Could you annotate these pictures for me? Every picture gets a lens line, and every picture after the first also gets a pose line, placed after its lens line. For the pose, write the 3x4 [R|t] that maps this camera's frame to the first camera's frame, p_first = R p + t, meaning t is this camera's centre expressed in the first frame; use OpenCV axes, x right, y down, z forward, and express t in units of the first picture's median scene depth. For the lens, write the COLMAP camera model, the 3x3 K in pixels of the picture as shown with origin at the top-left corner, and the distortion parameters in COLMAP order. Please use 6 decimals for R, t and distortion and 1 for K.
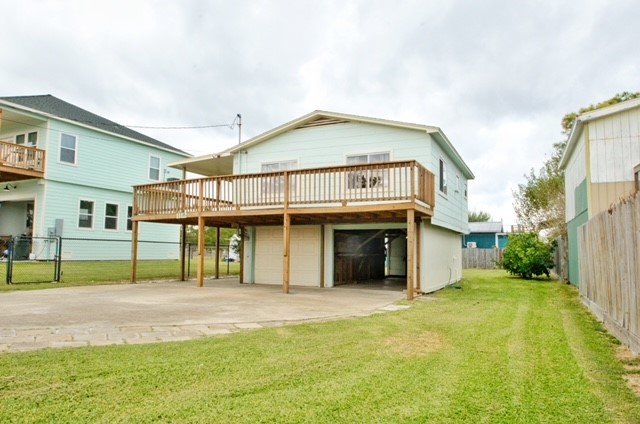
lens RADIAL K [[447.7, 0, 320.0], [0, 447.7, 212.0], [0, 0, 1]] dist [-0.001930, -0.001156]
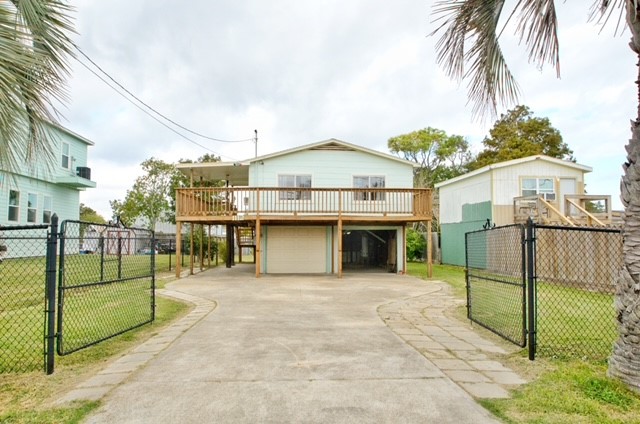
lens RADIAL K [[447.7, 0, 320.0], [0, 447.7, 212.0], [0, 0, 1]] dist [-0.001930, -0.001156]
pose [[0.863736, 0.023541, 0.503394, -0.686021], [-0.039944, 0.998964, 0.021820, -0.039744], [-0.502359, -0.038954, 0.863781, -0.120931]]
